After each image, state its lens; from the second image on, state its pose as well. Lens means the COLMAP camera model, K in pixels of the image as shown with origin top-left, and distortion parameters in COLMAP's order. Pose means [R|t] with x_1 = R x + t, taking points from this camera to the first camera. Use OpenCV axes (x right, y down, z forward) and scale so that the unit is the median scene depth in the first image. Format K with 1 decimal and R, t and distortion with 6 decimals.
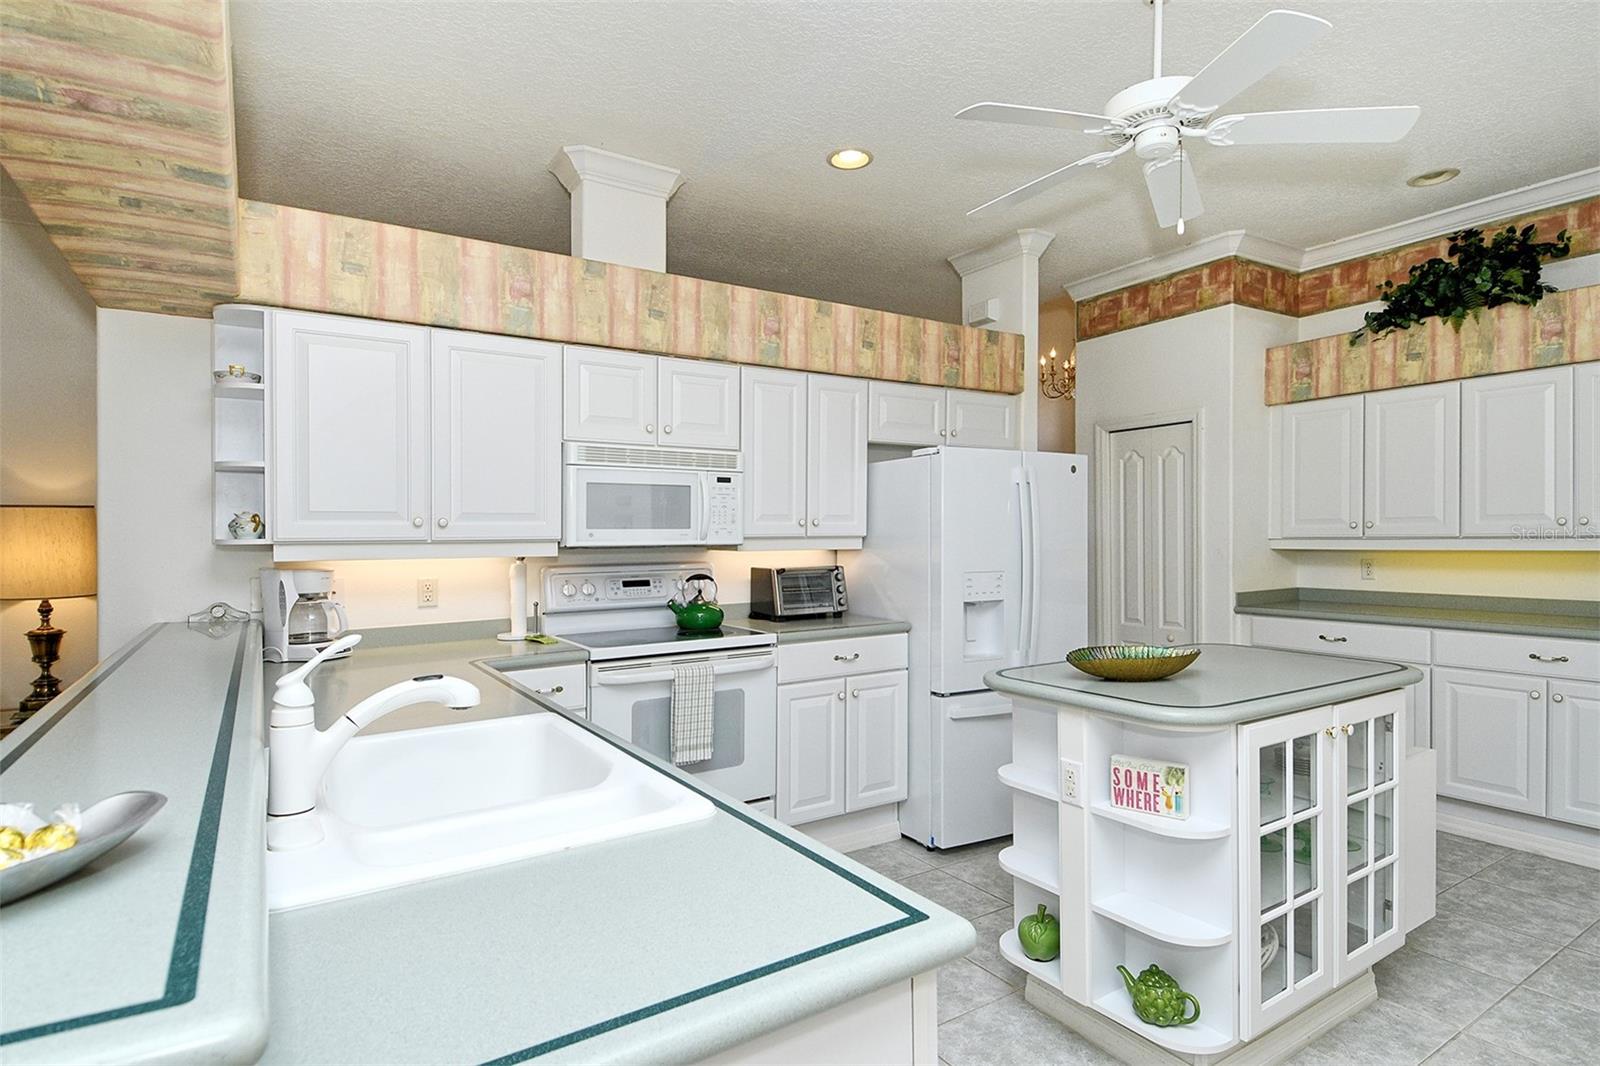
lens RADIAL K [[827.3, 0, 822.8], [0, 827.3, 549.1], [0, 0, 1]] dist [0.049143, -0.036212]
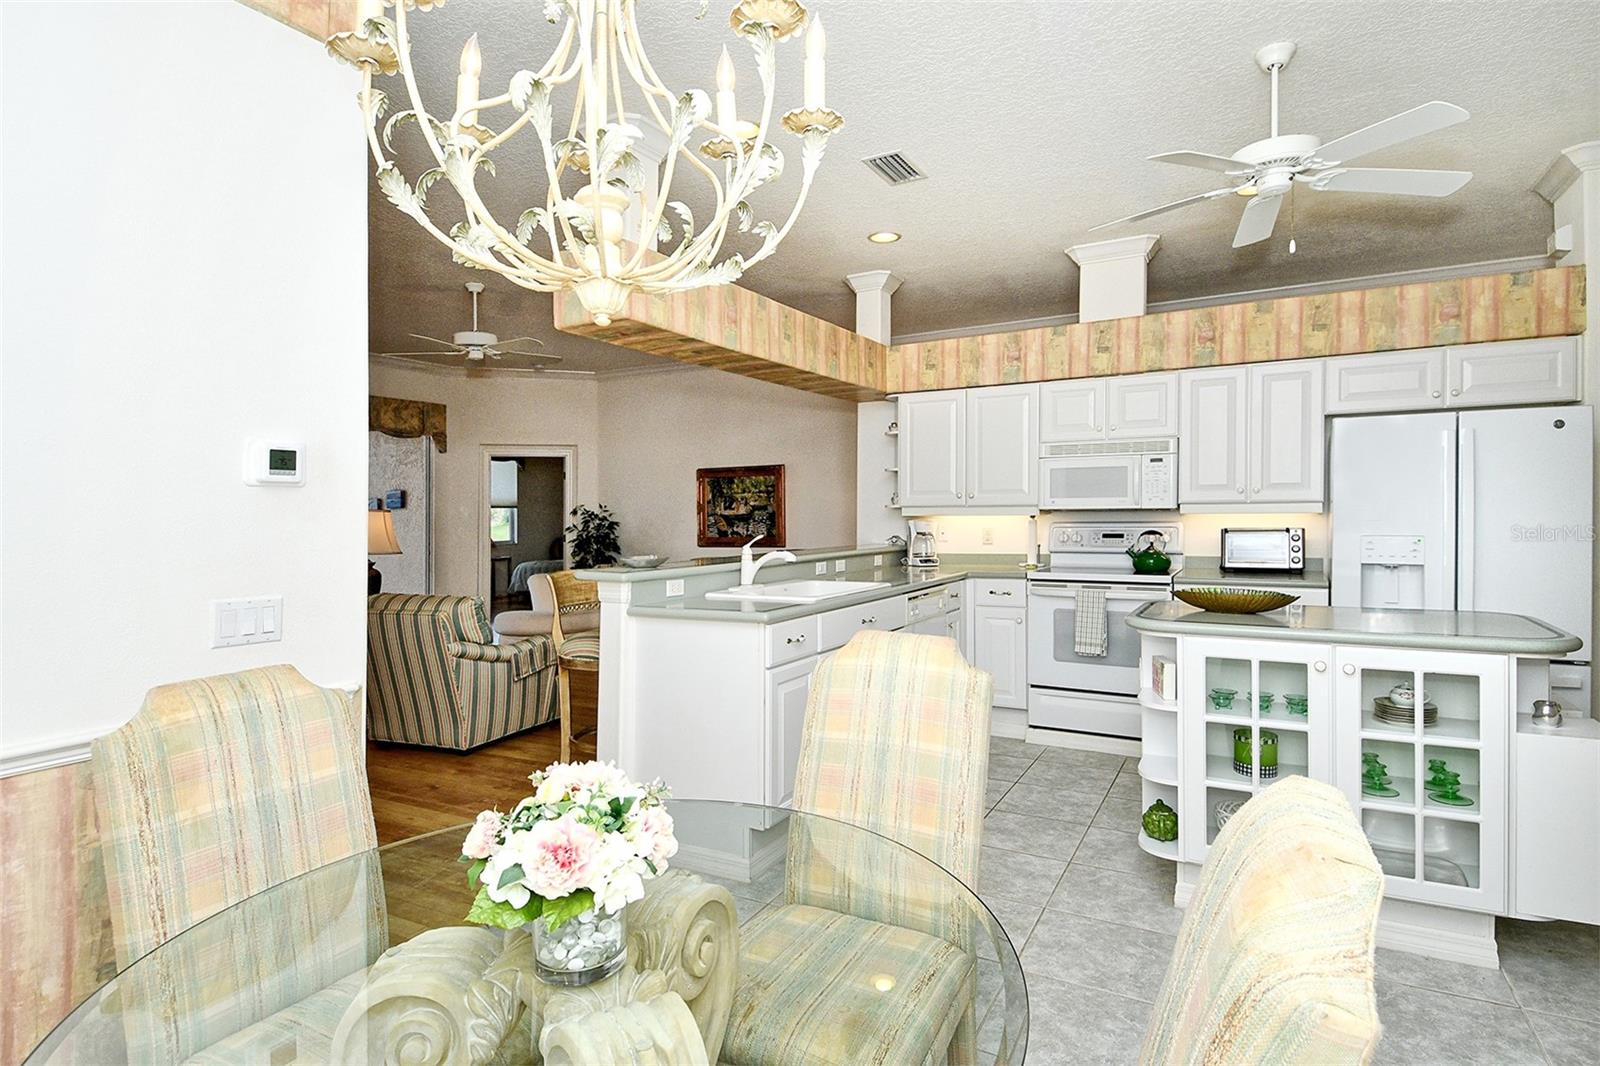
lens RADIAL K [[799.3, 0, 803.2], [0, 799.3, 510.1], [0, 0, 1]] dist [0.034219, -0.031980]
pose [[0.474214, 0.003972, -0.880400, 0.751652], [-0.008888, 0.999960, -0.000276, 0.002636], [0.880365, 0.007956, 0.474231, -0.119048]]
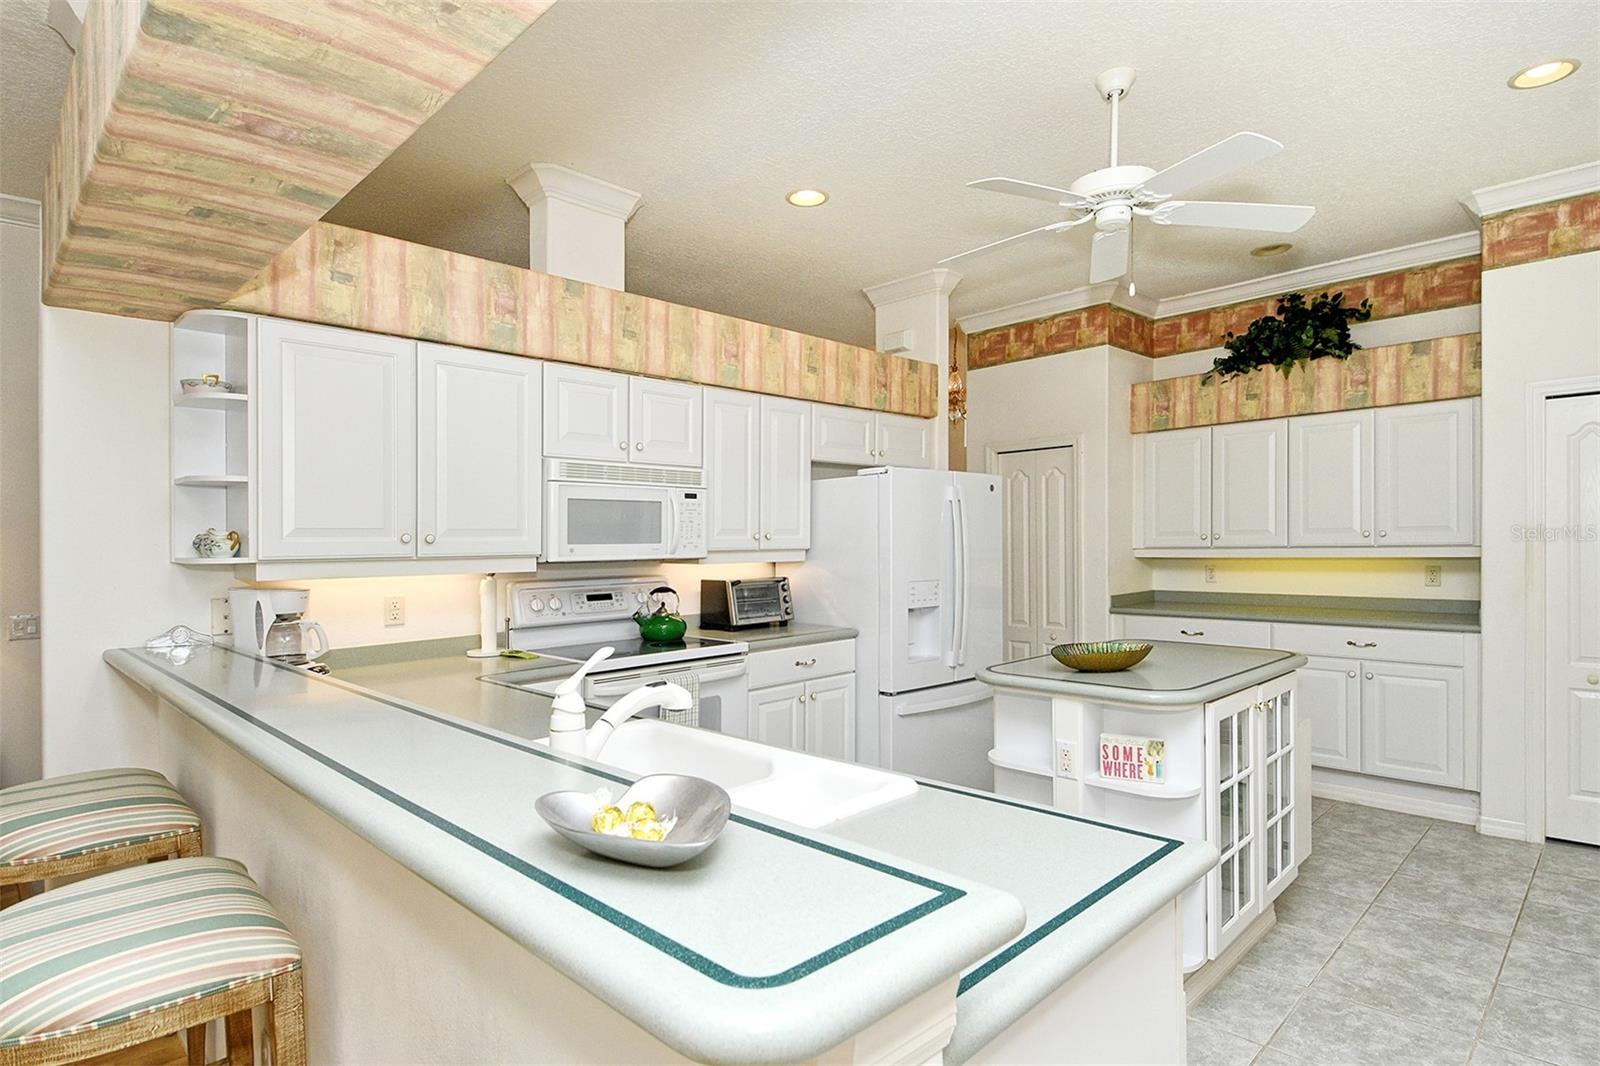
lens RADIAL K [[826.6, 0, 815.8], [0, 826.6, 556.5], [0, 0, 1]] dist [0.051146, -0.038937]
pose [[0.978634, -0.008031, 0.205454, -0.179034], [0.008374, 0.999965, -0.000800, -0.005417], [-0.205440, 0.002503, 0.978666, -0.048574]]
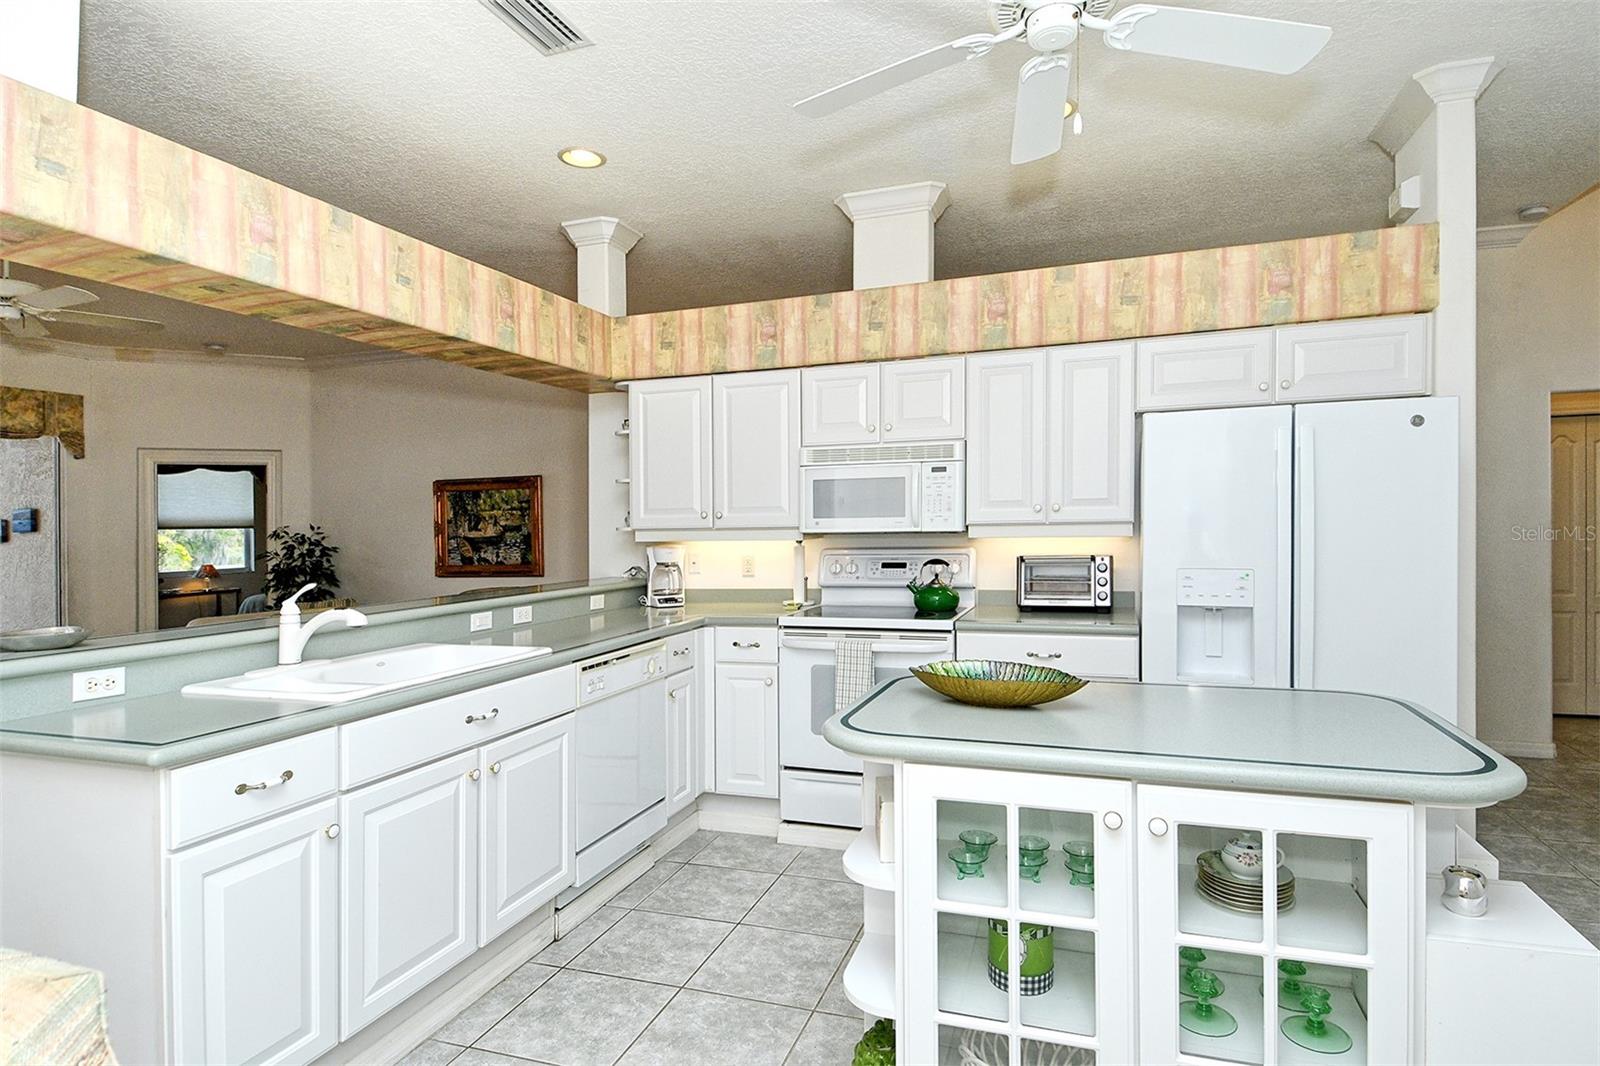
lens RADIAL K [[809.7, 0, 800.0], [0, 809.7, 533.0], [0, 0, 1]] dist [0.034621, -0.034306]
pose [[0.617069, 0.008591, -0.786862, 0.573310], [-0.001344, 0.999950, 0.009864, -0.013276], [0.786908, -0.005029, 0.617050, 0.231640]]
